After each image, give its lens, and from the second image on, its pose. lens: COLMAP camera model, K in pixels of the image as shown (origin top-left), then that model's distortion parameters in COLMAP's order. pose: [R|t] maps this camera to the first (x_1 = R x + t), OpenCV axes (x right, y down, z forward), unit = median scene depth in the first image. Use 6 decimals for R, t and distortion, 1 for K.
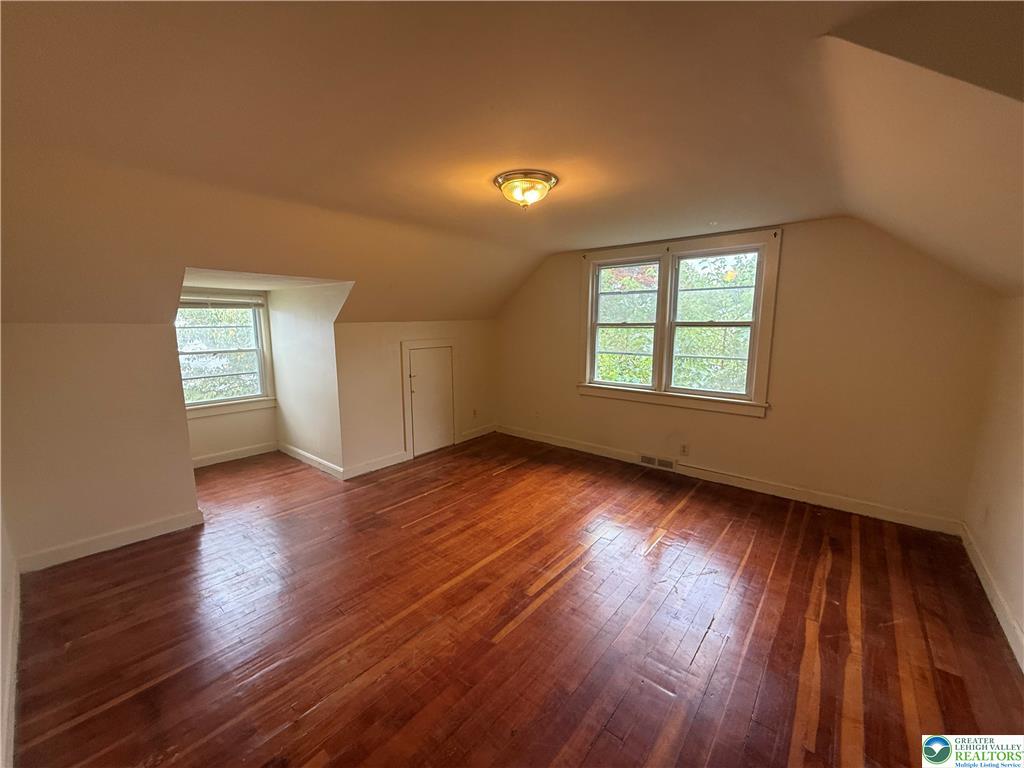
lens RADIAL K [[405.5, 0, 510.9], [0, 405.5, 386.5], [0, 0, 1]] dist [-0.001687, 0.000173]
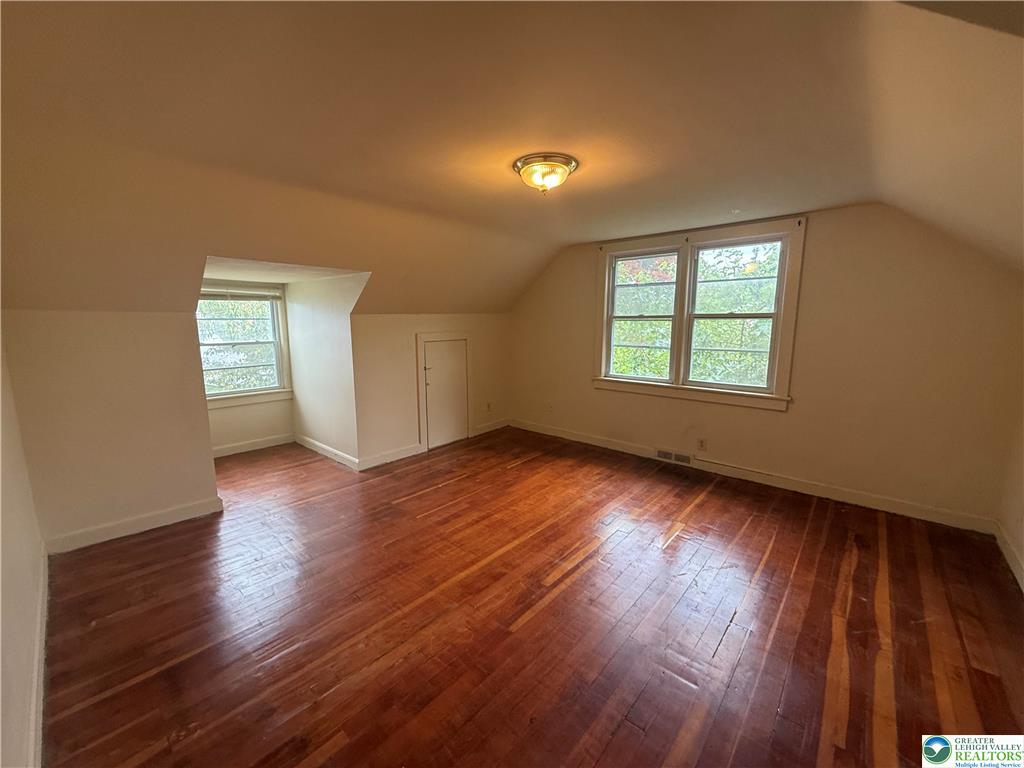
lens RADIAL K [[406.5, 0, 512.0], [0, 406.5, 384.0], [0, 0, 1]] dist [-0.001651, 0.000311]
pose [[0.999591, 0.005596, -0.028038, -0.011968], [-0.005532, 0.999982, 0.002362, 0.020615], [0.028051, -0.002206, 0.999604, 0.006899]]
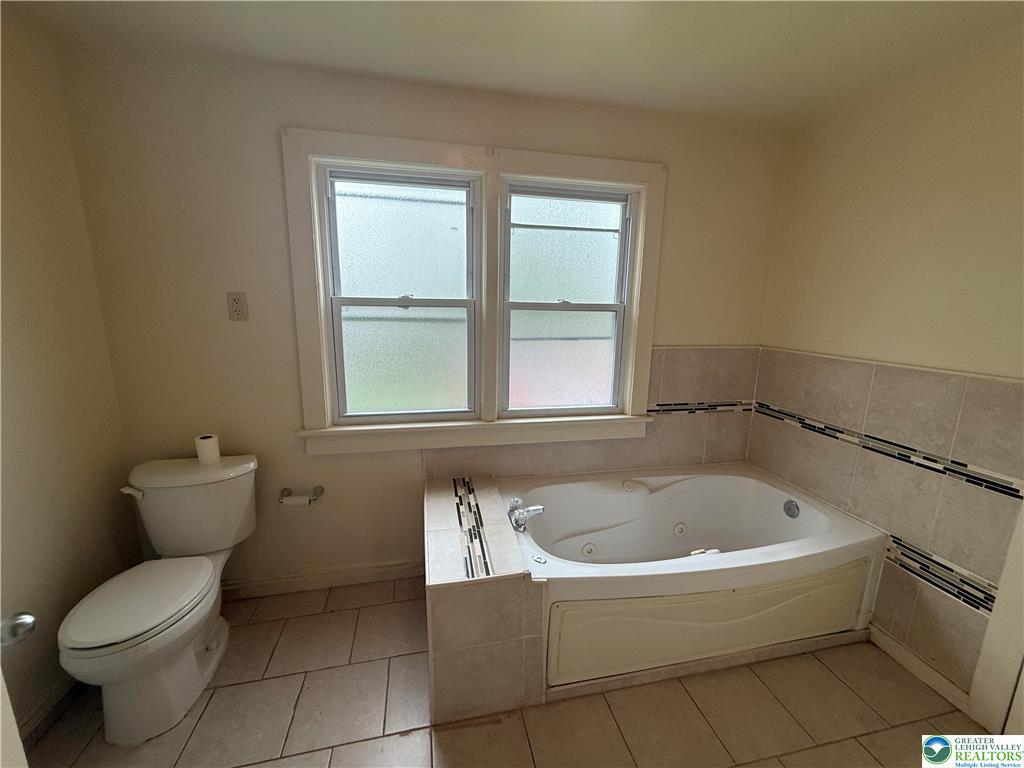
lens RADIAL K [[406.5, 0, 512.0], [0, 406.5, 384.0], [0, 0, 1]] dist [-0.001651, 0.000311]
pose [[0.608033, -0.131228, 0.782991, -0.141368], [0.105508, 0.990853, 0.084133, -0.177759], [-0.786870, 0.031456, 0.616317, 1.256871]]
